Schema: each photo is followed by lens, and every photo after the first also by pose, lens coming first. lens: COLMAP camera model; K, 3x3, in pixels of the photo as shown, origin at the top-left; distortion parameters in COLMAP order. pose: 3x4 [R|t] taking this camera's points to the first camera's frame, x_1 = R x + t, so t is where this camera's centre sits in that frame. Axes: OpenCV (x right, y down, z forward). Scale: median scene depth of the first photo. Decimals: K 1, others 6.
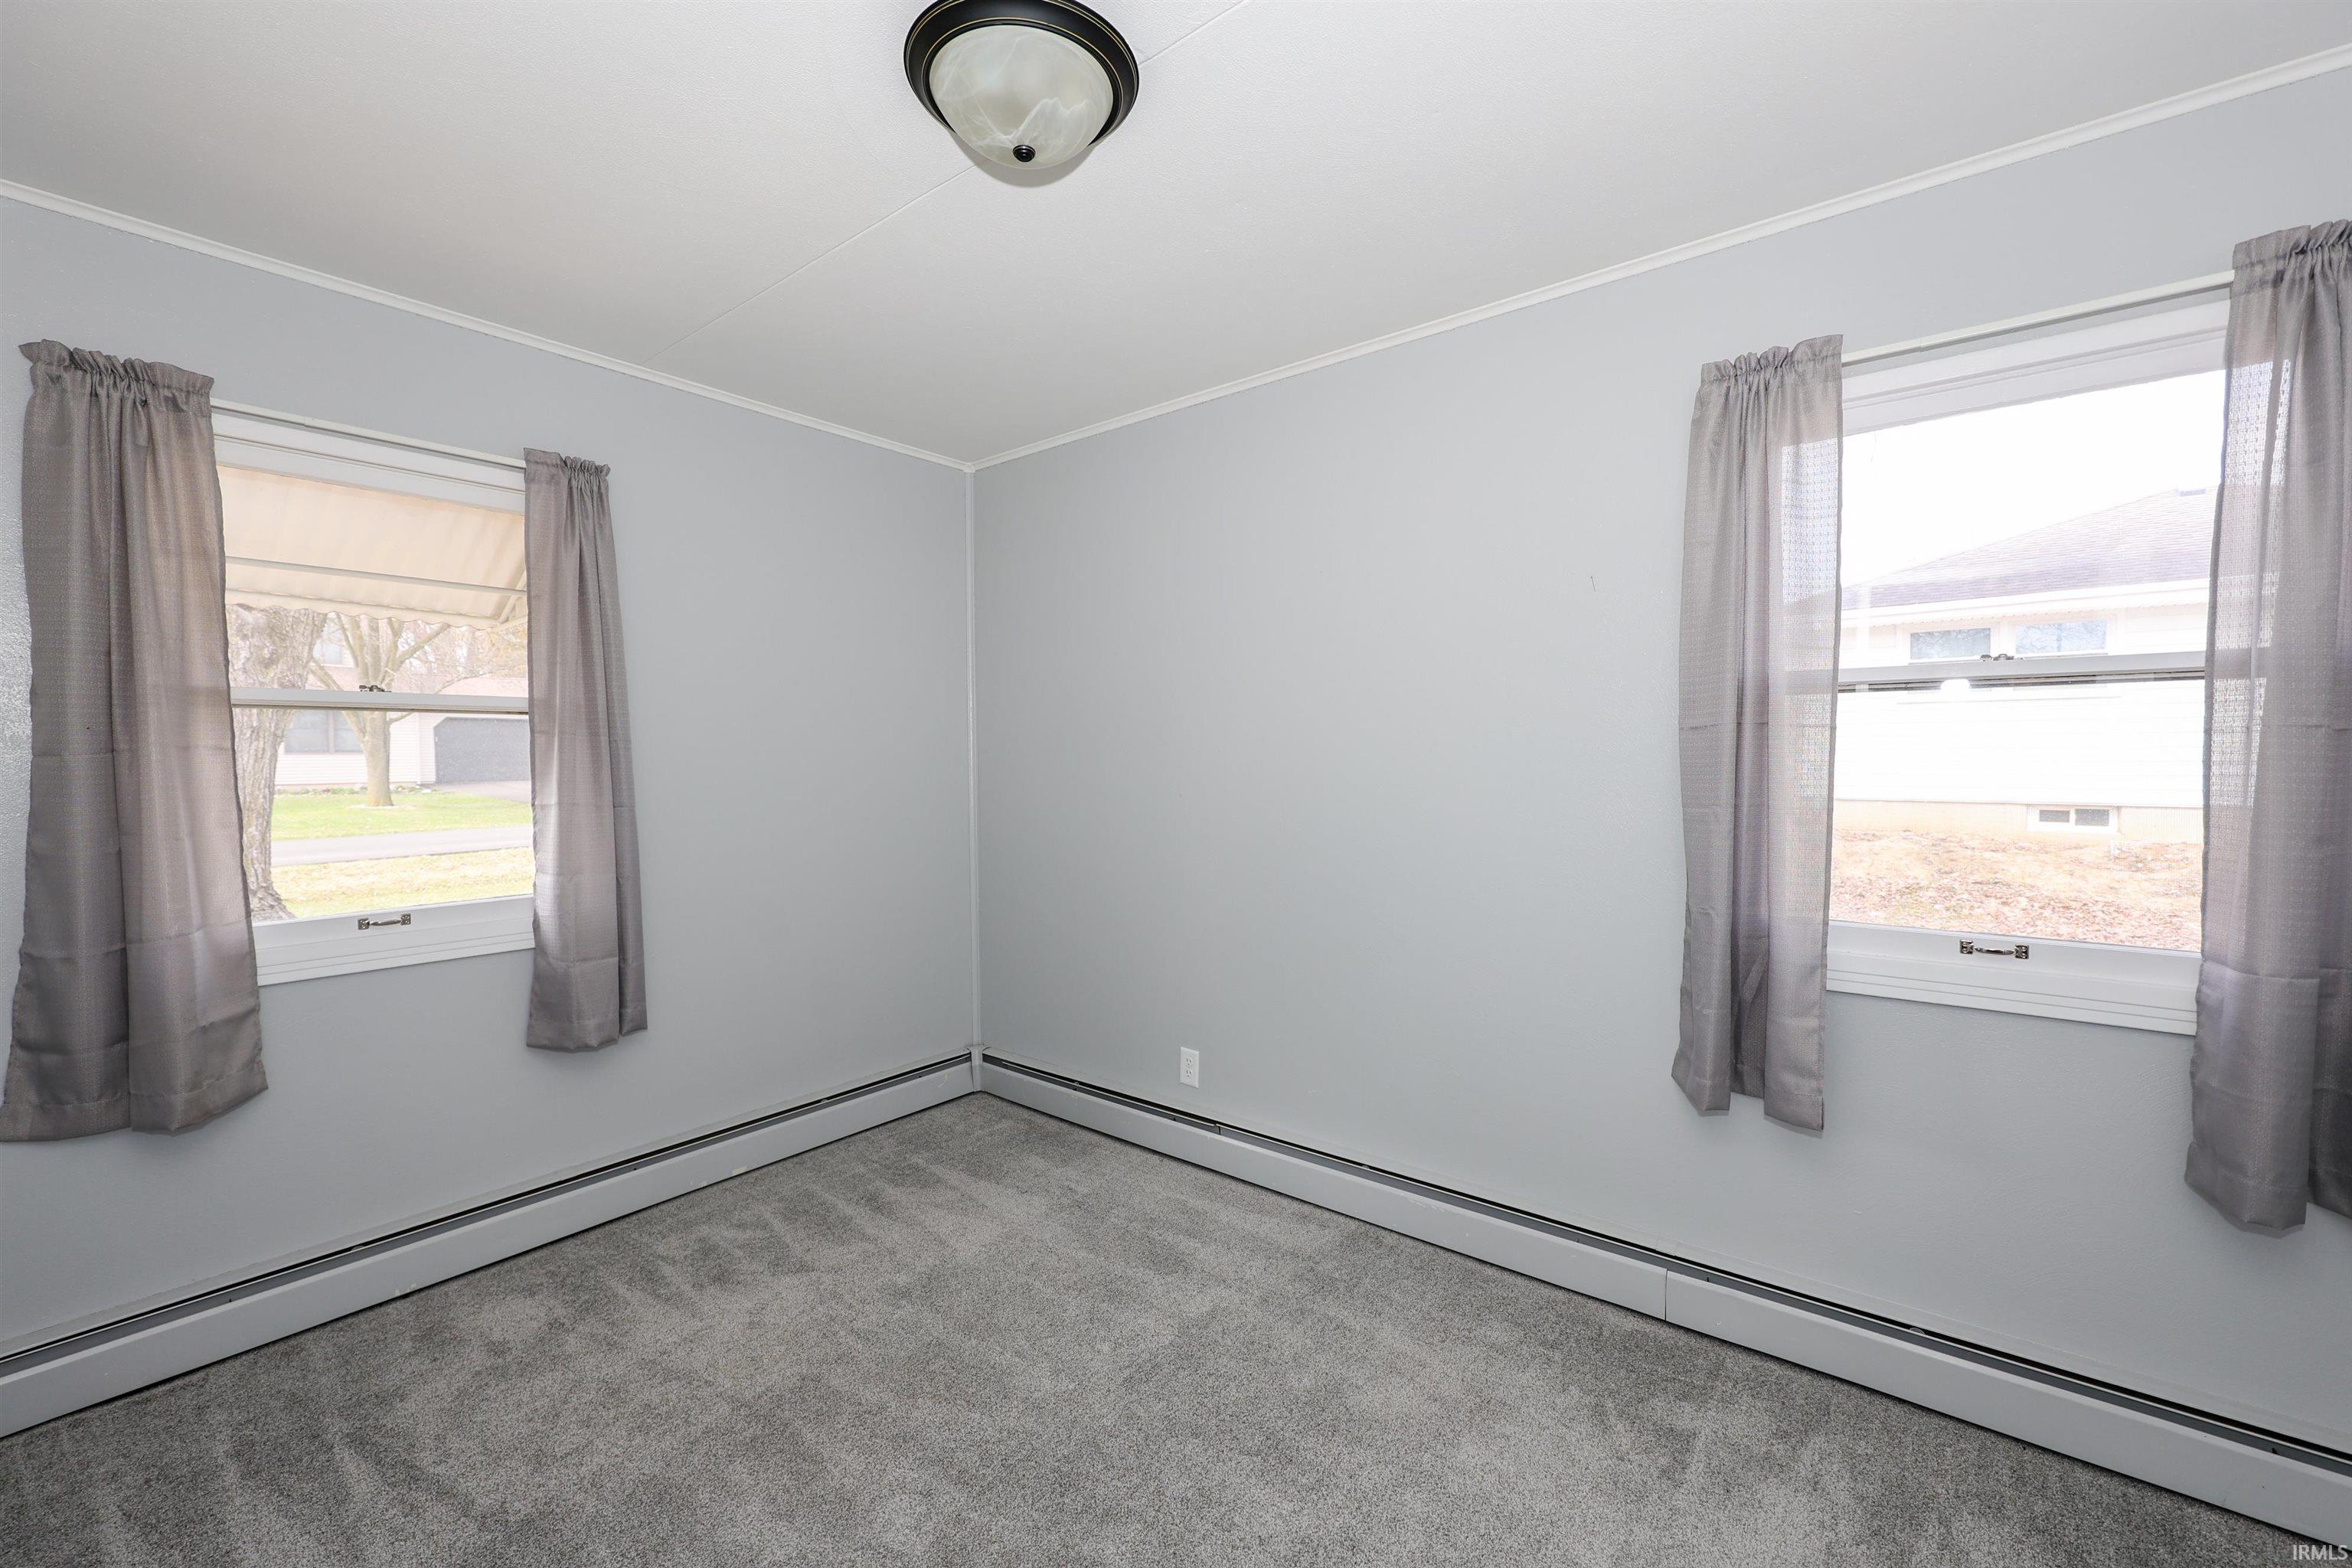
lens RADIAL K [[942.8, 0, 1176.0], [0, 942.8, 784.0], [0, 0, 1]] dist [0.000805, 0.000149]
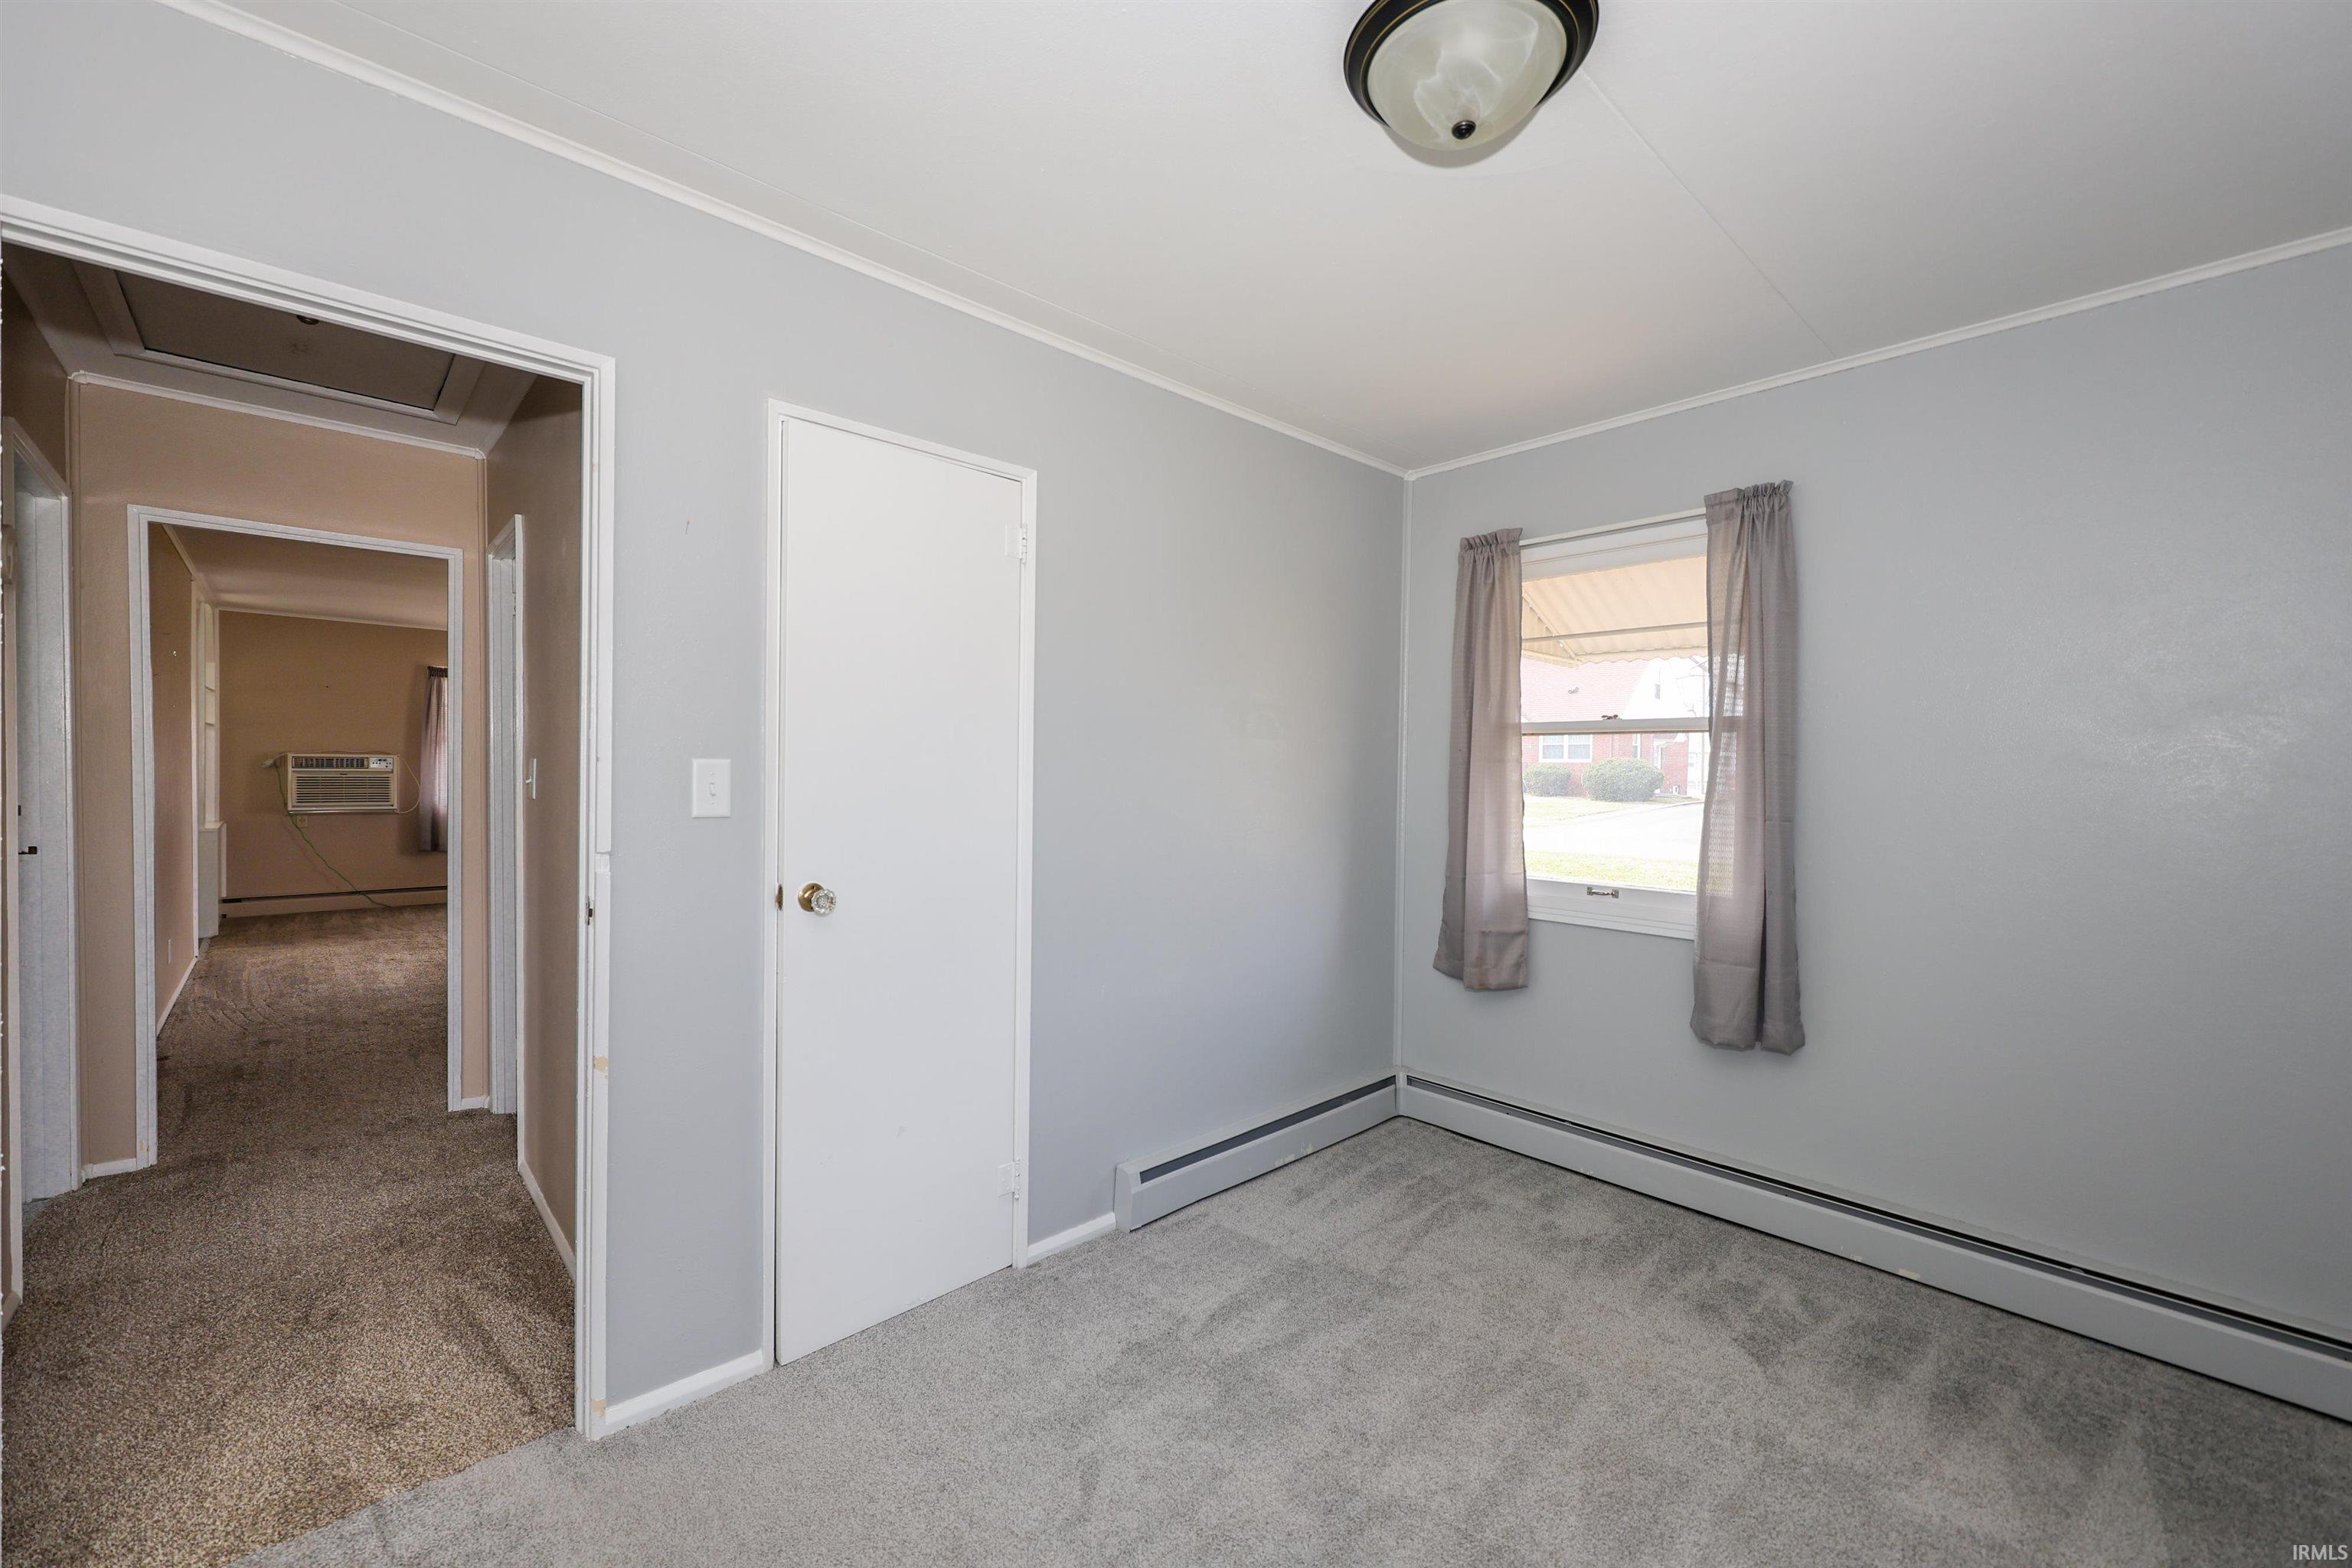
lens RADIAL K [[942.8, 0, 1176.0], [0, 942.8, 784.0], [0, 0, 1]] dist [0.000805, 0.000149]
pose [[-0.142960, 0.017009, -0.989582, 0.555880], [-0.047726, 0.998571, 0.024058, -0.009527], [0.988577, 0.050668, -0.141944, 0.587728]]
